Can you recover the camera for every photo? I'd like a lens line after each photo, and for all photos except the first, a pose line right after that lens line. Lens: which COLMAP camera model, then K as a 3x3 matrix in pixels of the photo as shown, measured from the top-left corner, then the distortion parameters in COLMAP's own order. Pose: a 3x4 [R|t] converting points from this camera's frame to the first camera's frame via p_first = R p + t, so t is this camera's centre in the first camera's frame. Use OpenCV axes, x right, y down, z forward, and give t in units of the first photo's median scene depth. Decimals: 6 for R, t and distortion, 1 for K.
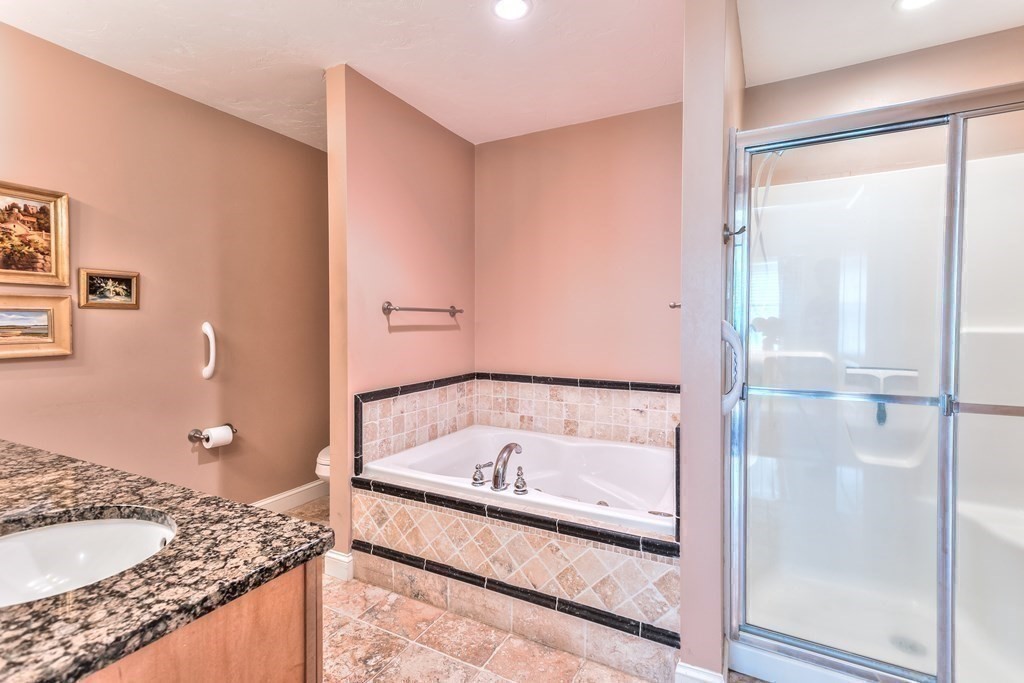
lens RADIAL K [[481.9, 0, 508.3], [0, 481.9, 335.5], [0, 0, 1]] dist [0.020973, 0.000834]
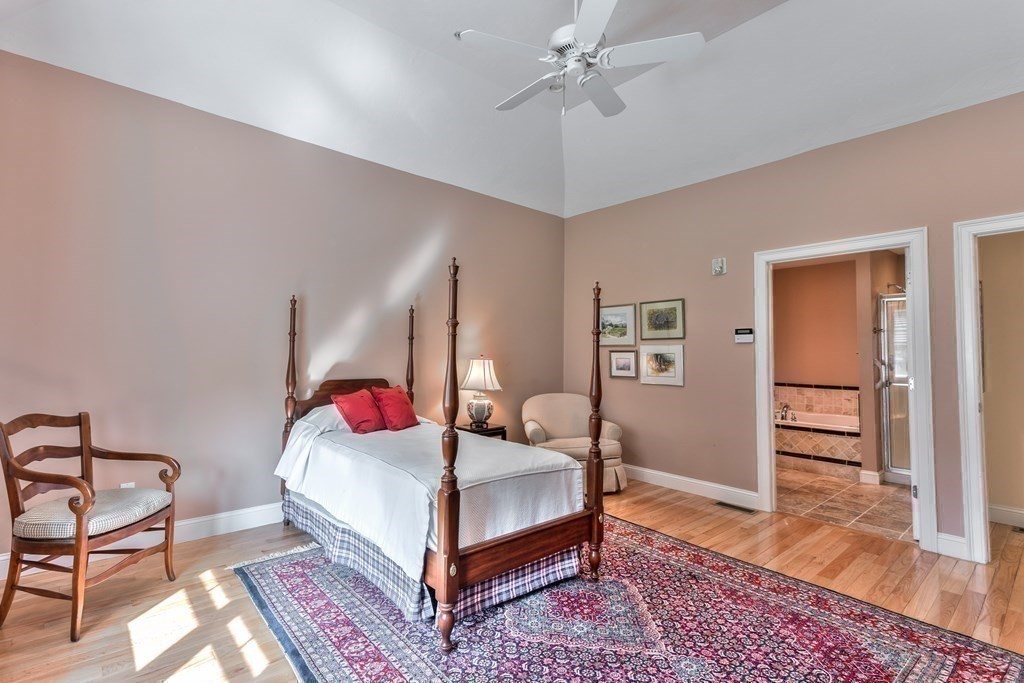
lens RADIAL K [[481.9, 0, 508.3], [0, 481.9, 335.5], [0, 0, 1]] dist [0.020973, 0.000834]
pose [[0.933092, -0.011611, -0.359451, -0.556149], [-0.009524, 0.998330, -0.056971, 0.015246], [0.359512, 0.056582, 0.931423, -2.468057]]
